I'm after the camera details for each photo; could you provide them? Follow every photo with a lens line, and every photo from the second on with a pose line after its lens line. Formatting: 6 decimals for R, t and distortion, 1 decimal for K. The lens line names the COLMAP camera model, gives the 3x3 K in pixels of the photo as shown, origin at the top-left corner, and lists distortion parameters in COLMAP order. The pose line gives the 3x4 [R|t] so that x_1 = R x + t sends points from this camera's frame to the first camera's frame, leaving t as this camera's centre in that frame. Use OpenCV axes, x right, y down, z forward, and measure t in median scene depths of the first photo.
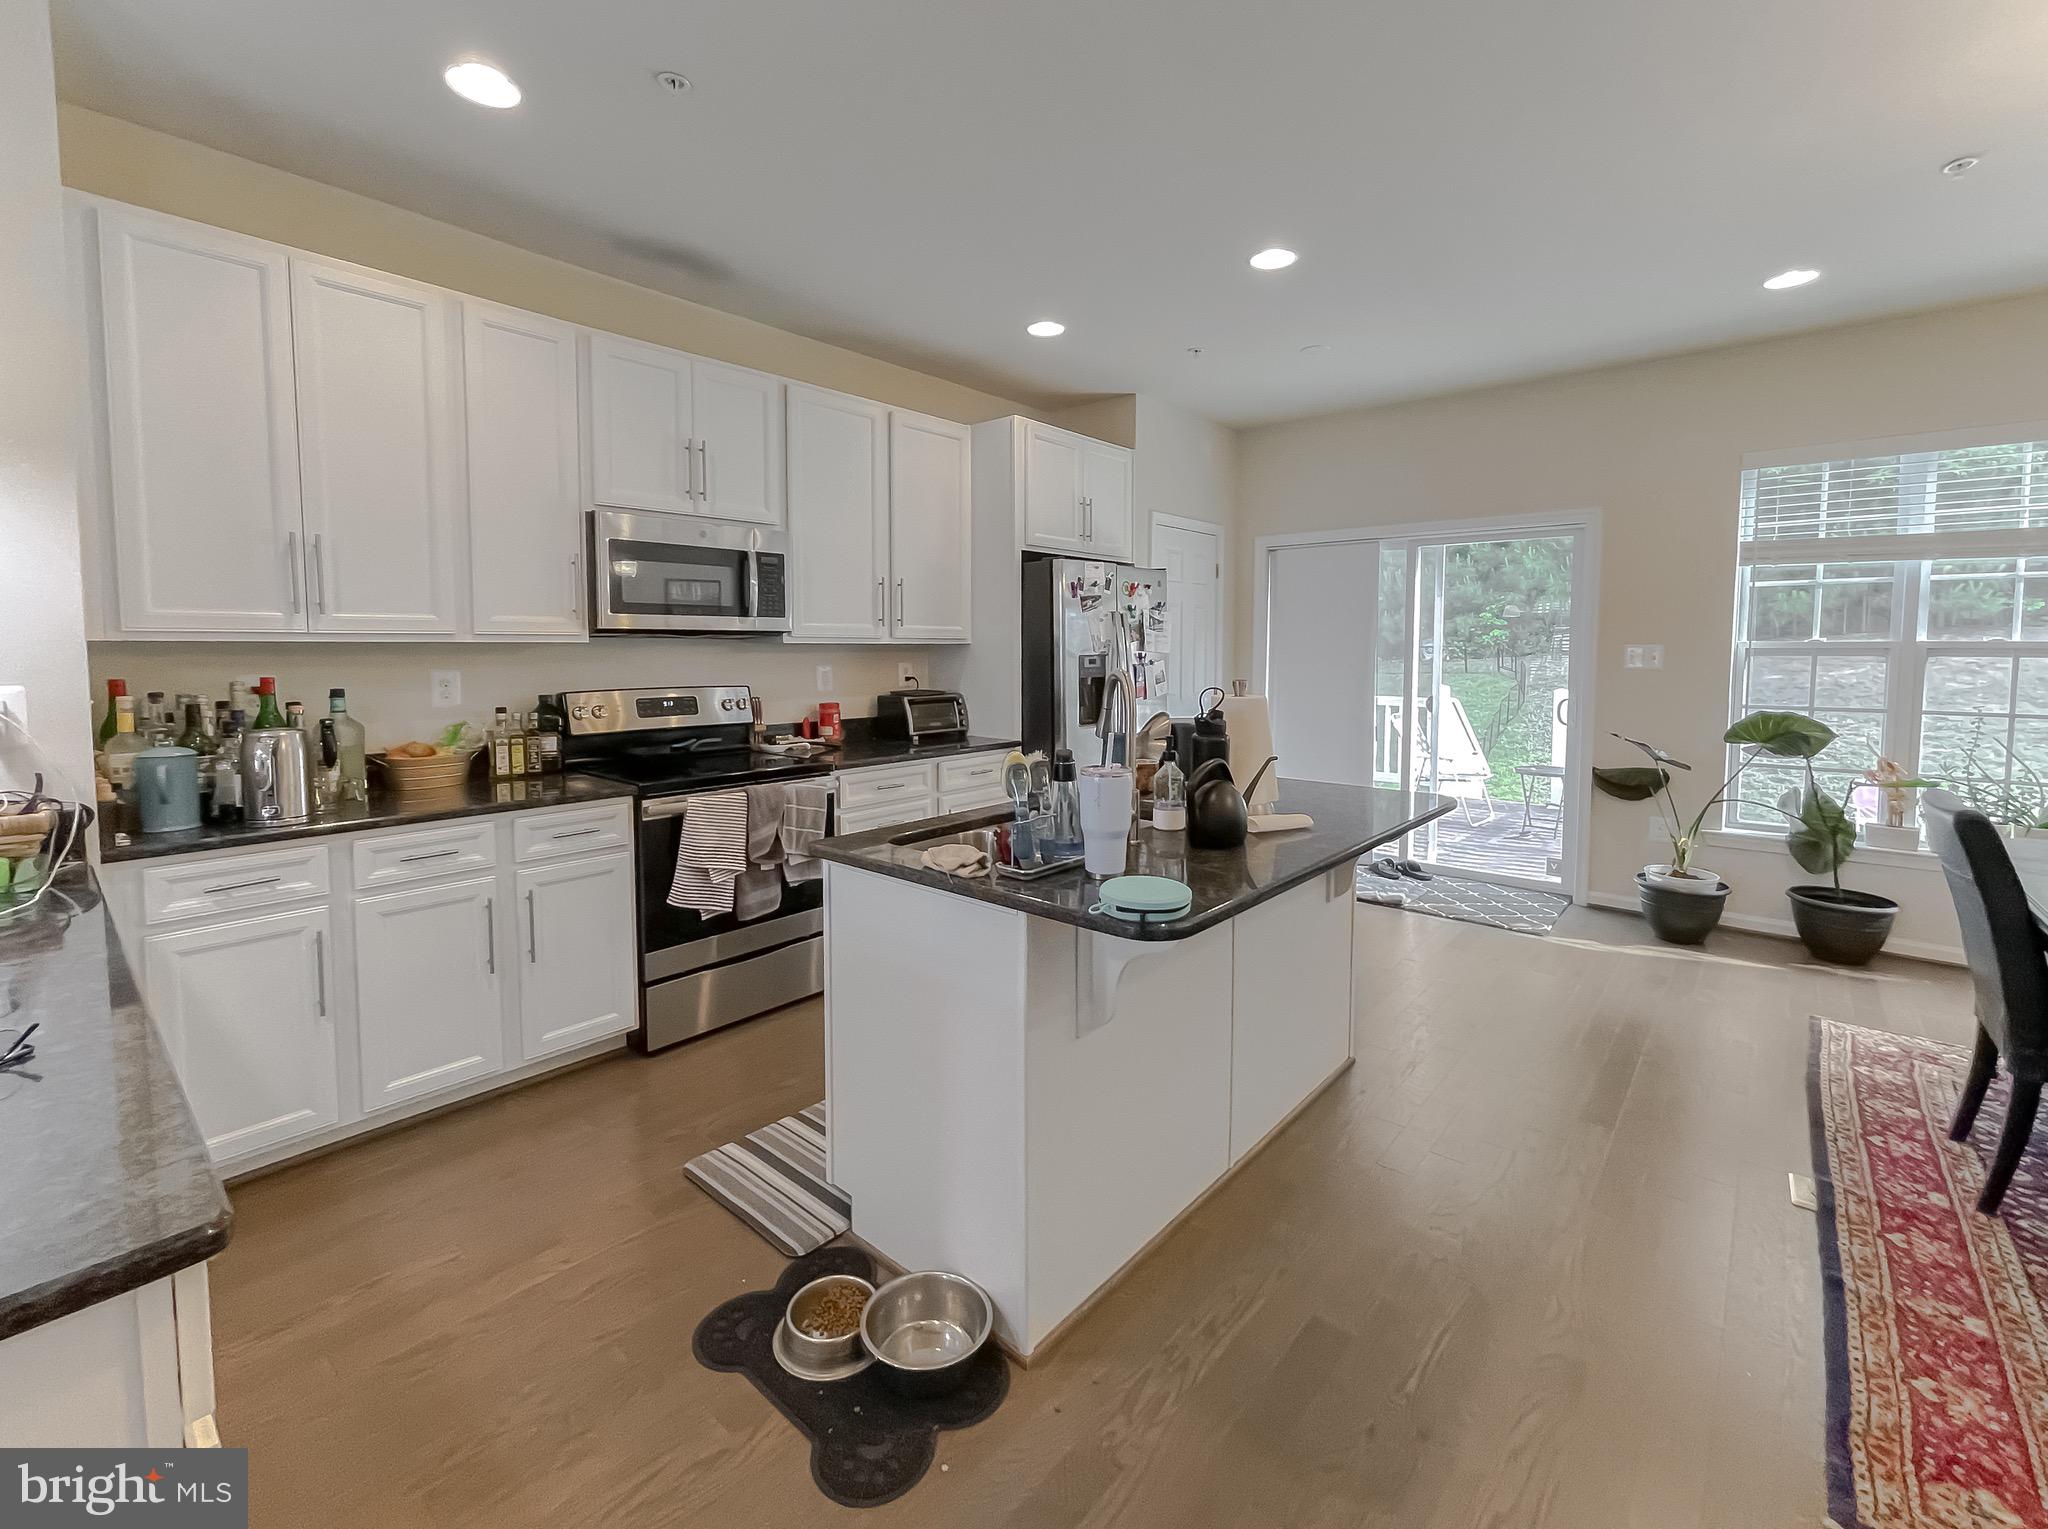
lens RADIAL K [[874.1, 0, 1023.1], [0, 874.1, 708.2], [0, 0, 1]] dist [-0.002544, -0.000343]
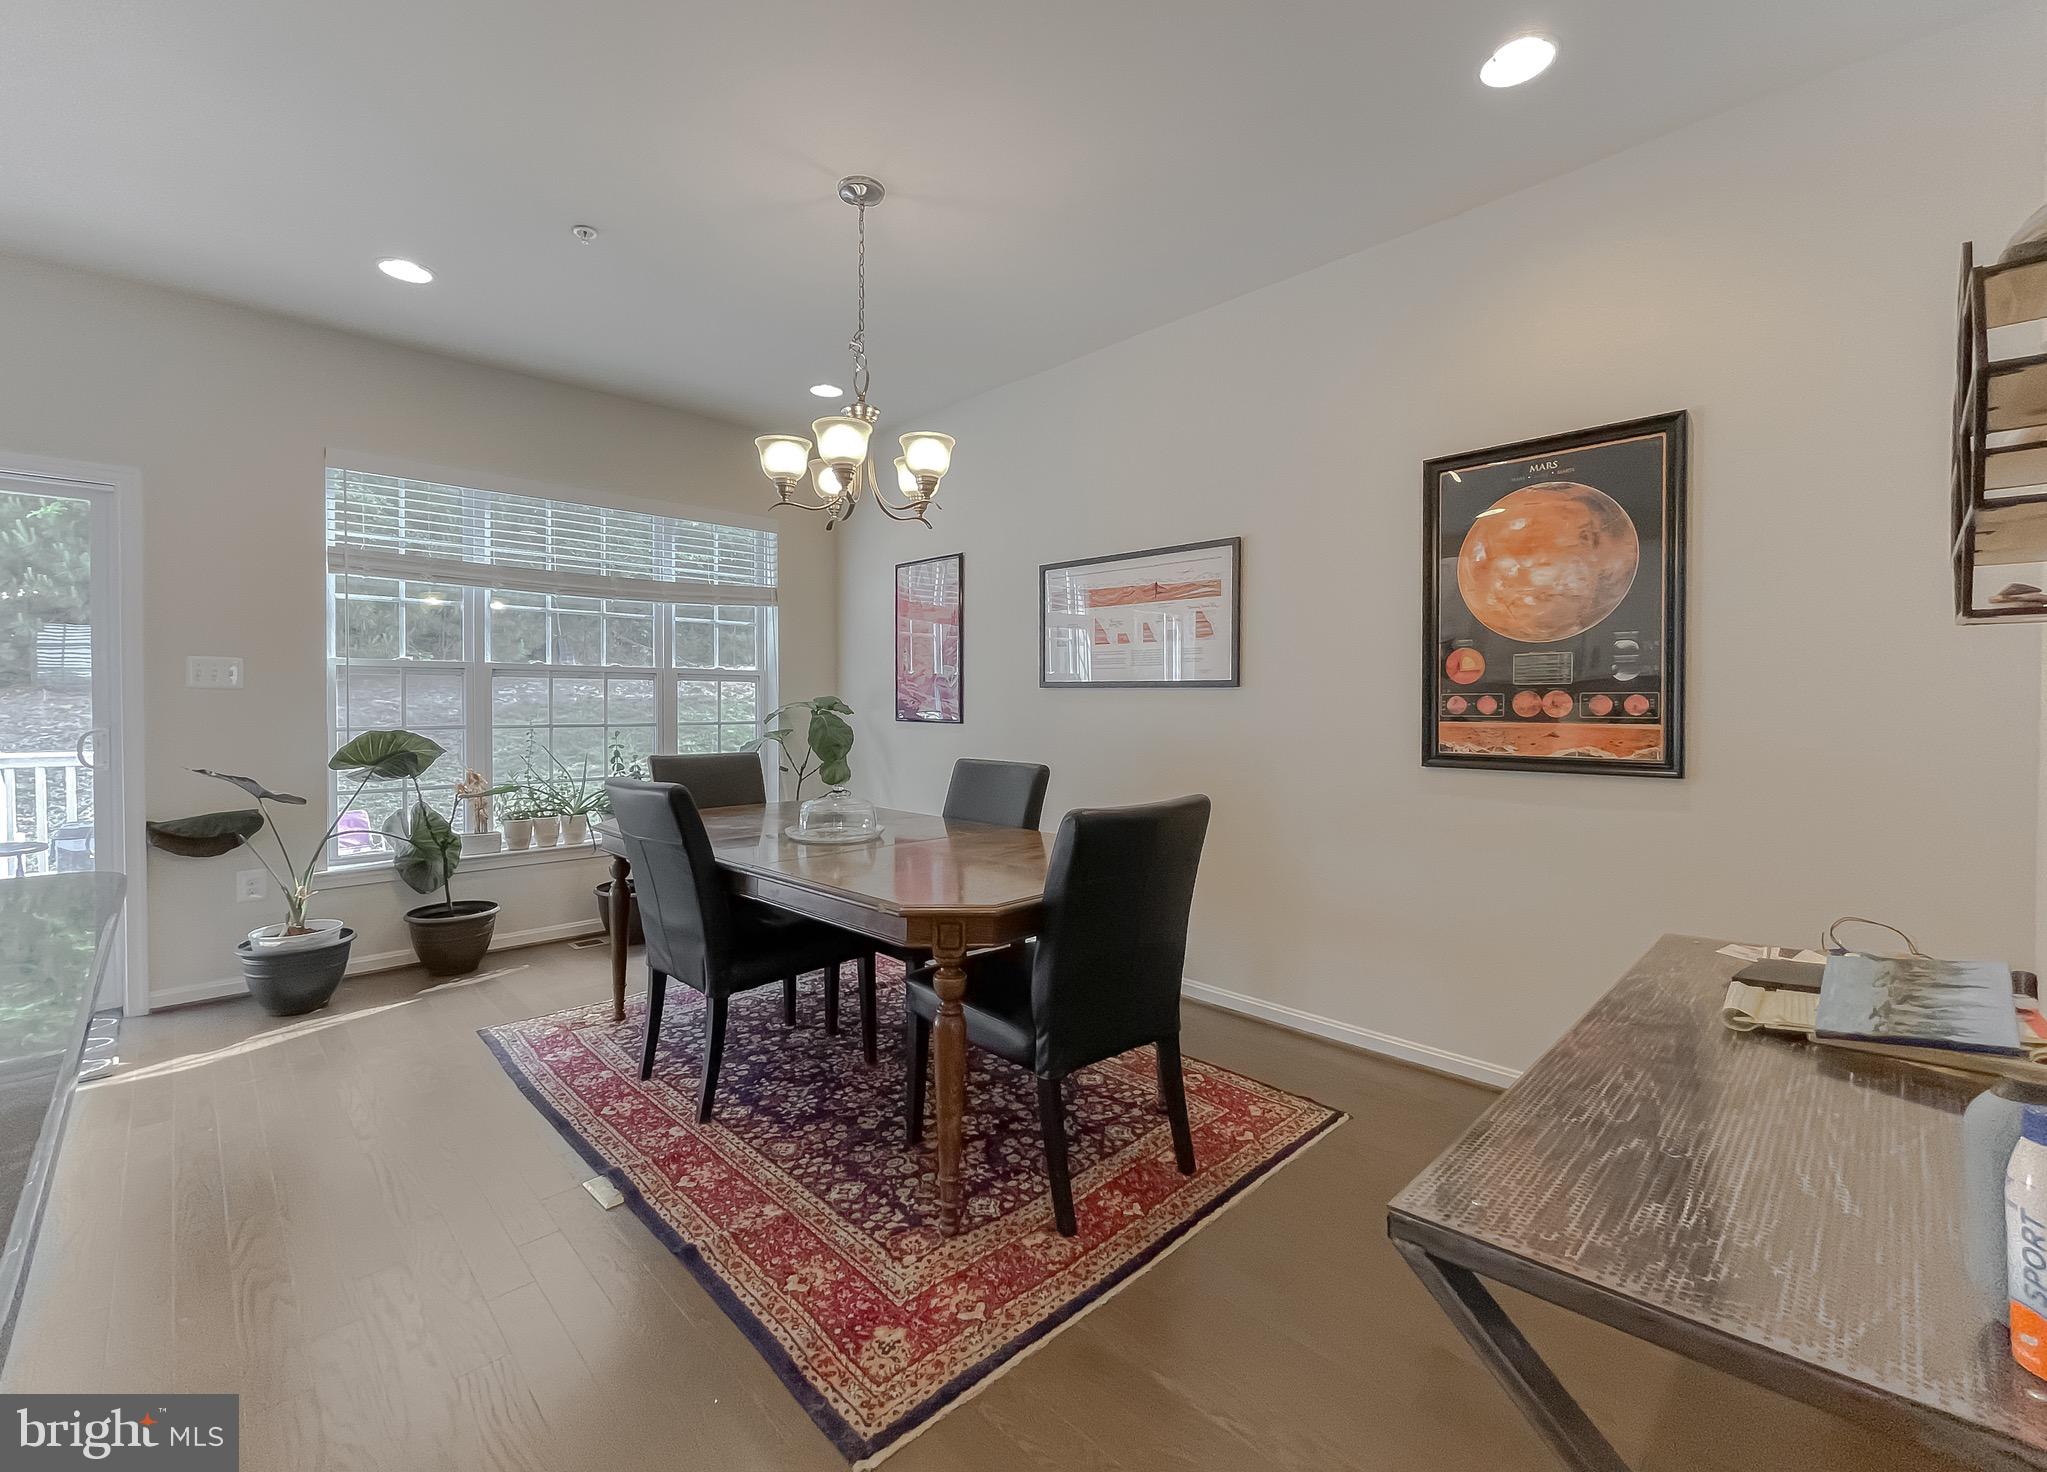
lens RADIAL K [[871.6, 0, 1023.7], [0, 871.6, 711.0], [0, 0, 1]] dist [0.001424, 0.000330]
pose [[0.077495, -0.010998, 0.996932, -0.024700], [0.064601, 0.997893, 0.005987, 0.022395], [-0.994898, 0.063939, 0.078042, 0.245981]]
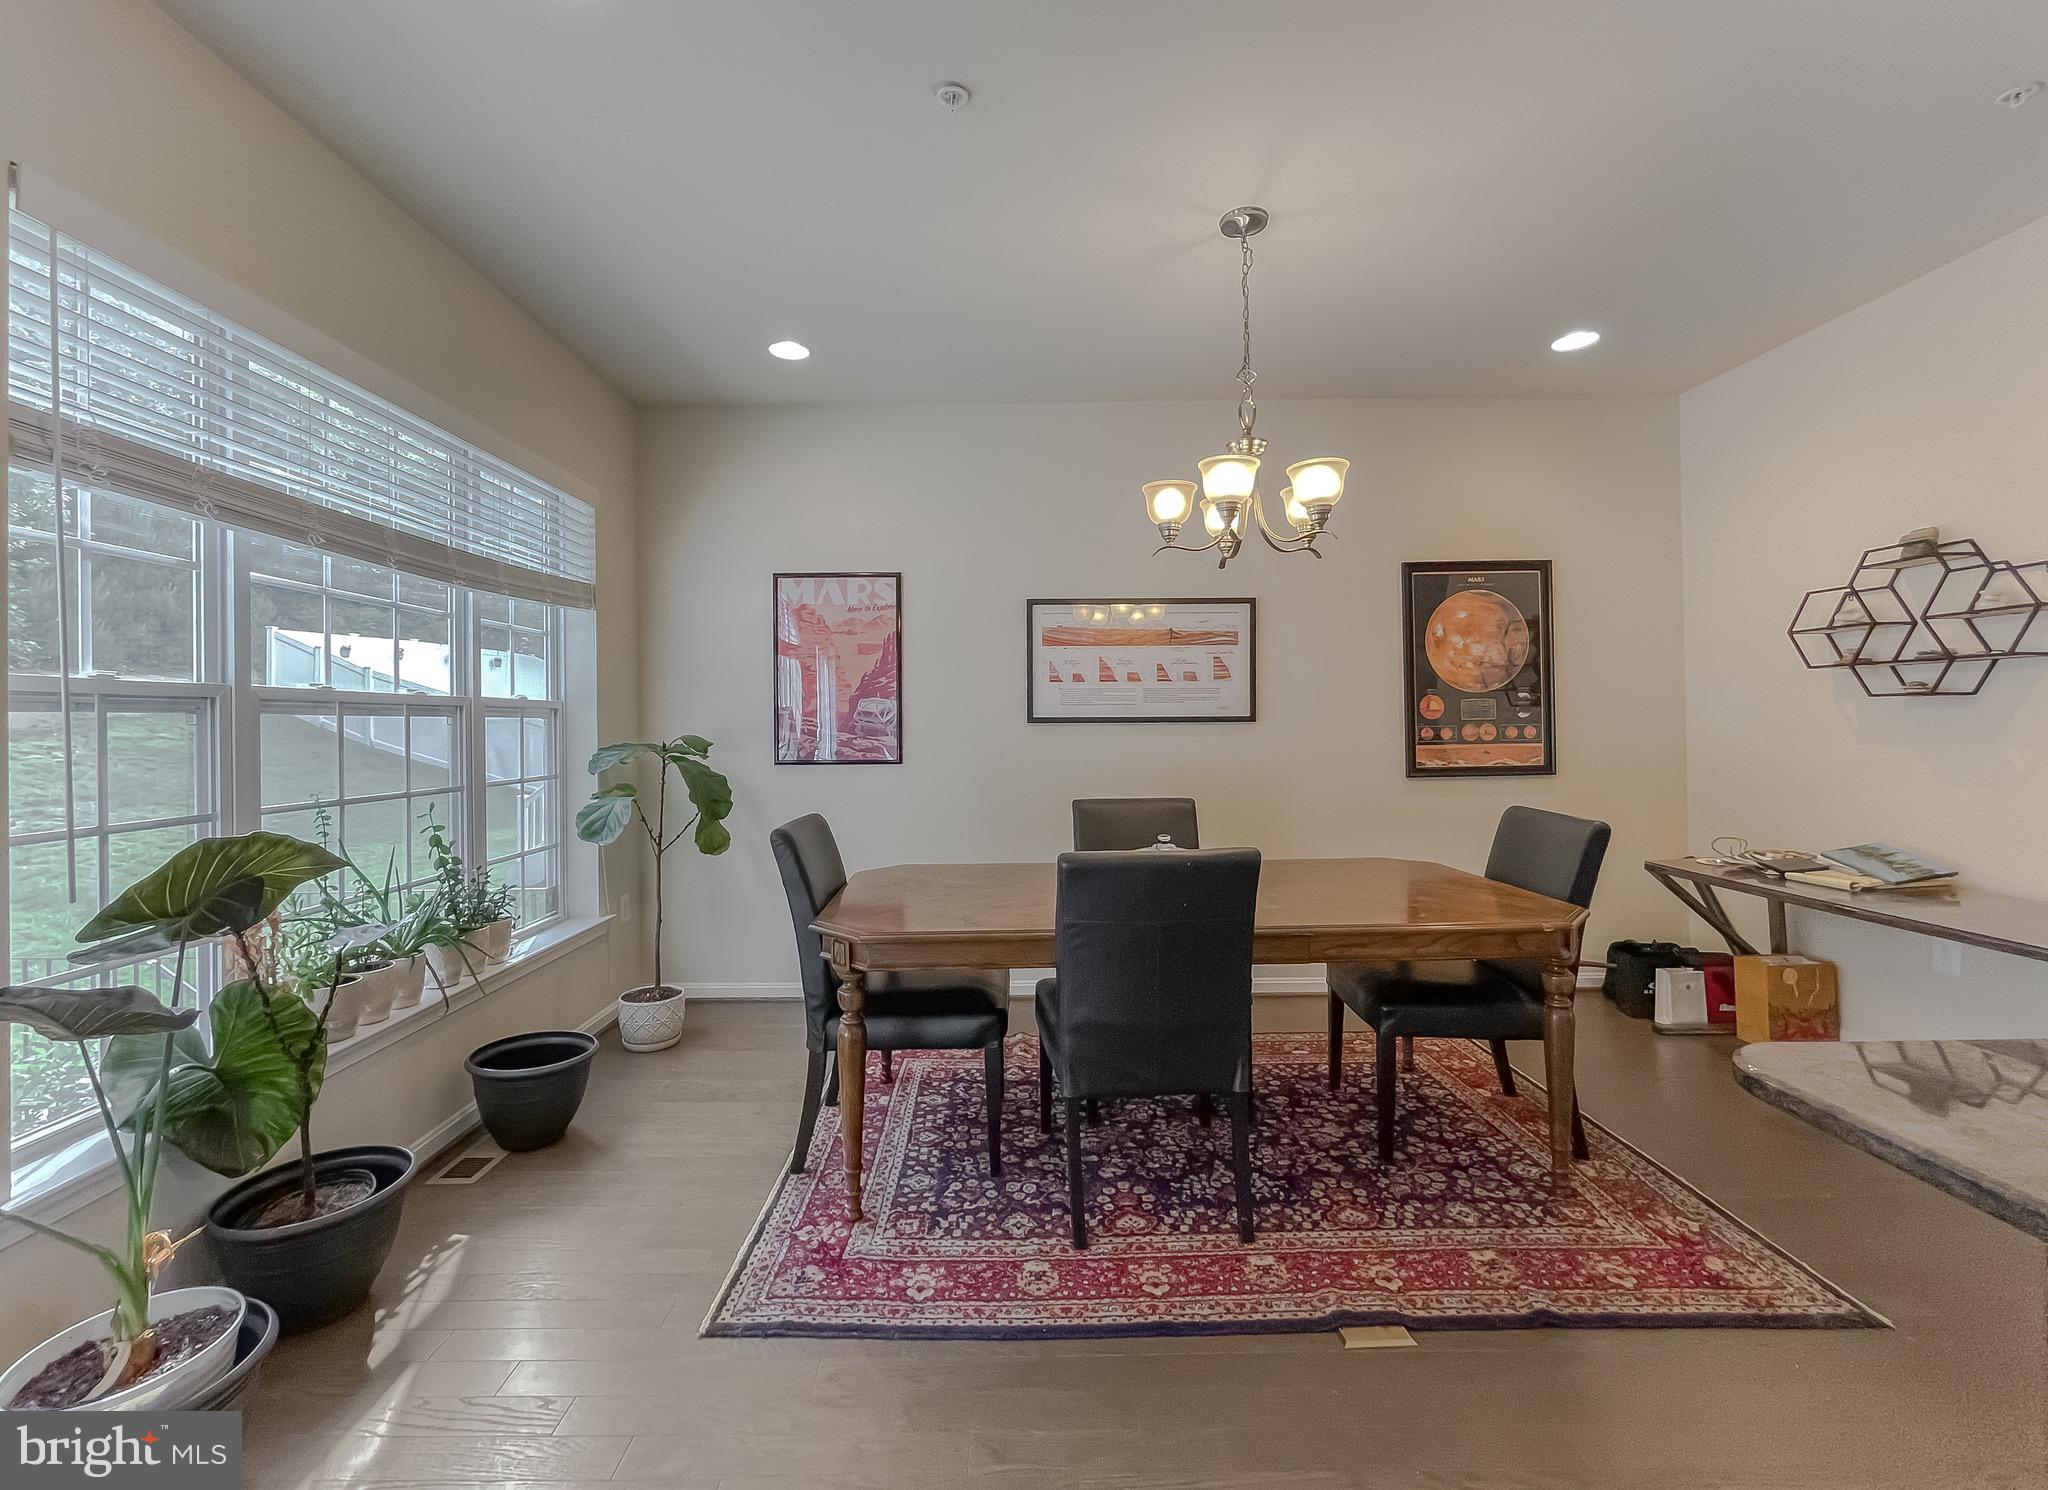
lens RADIAL K [[850.0, 0, 1023.2], [0, 850.0, 718.3], [0, 0, 1]] dist [0.000673, 0.000630]
pose [[-0.665726, 0.011660, 0.746105, 0.300808], [0.063084, 0.997178, 0.040704, -0.049858], [-0.743525, 0.074165, -0.664583, 1.027066]]
